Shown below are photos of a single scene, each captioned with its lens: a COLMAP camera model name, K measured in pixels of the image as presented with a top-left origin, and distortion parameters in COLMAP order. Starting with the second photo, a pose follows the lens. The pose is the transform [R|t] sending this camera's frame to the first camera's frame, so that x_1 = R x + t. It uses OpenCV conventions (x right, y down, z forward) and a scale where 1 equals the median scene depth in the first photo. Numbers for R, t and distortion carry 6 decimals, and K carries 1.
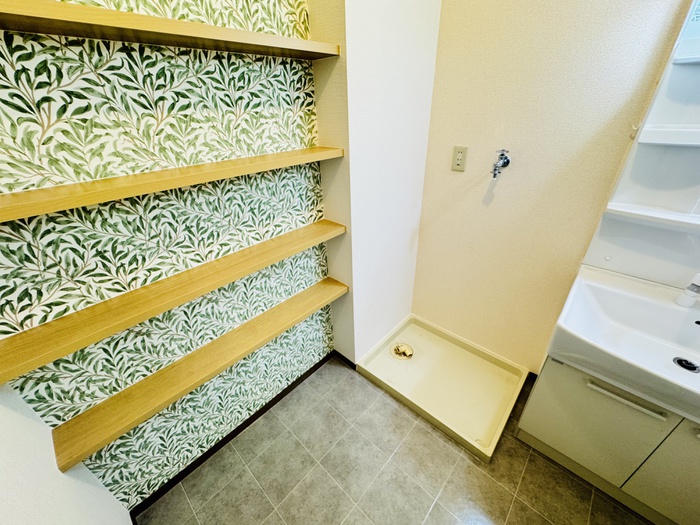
lens RADIAL K [[279.9, 0, 350.0], [0, 279.9, 262.5], [0, 0, 1]] dist [-0.006671, 0.001147]
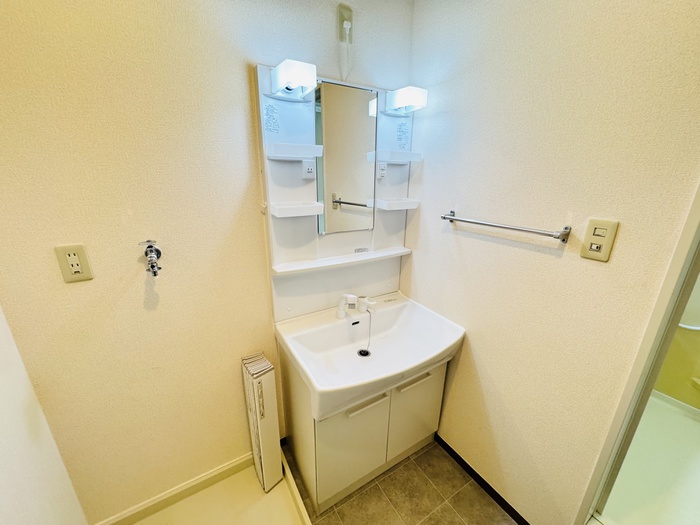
lens RADIAL K [[279.9, 0, 350.0], [0, 279.9, 262.5], [0, 0, 1]] dist [-0.006671, 0.001147]
pose [[0.281133, -0.253997, 0.925446, -0.022194], [0.454549, 0.884548, 0.104689, -0.192927], [-0.845192, 0.391229, 0.364129, 0.295901]]
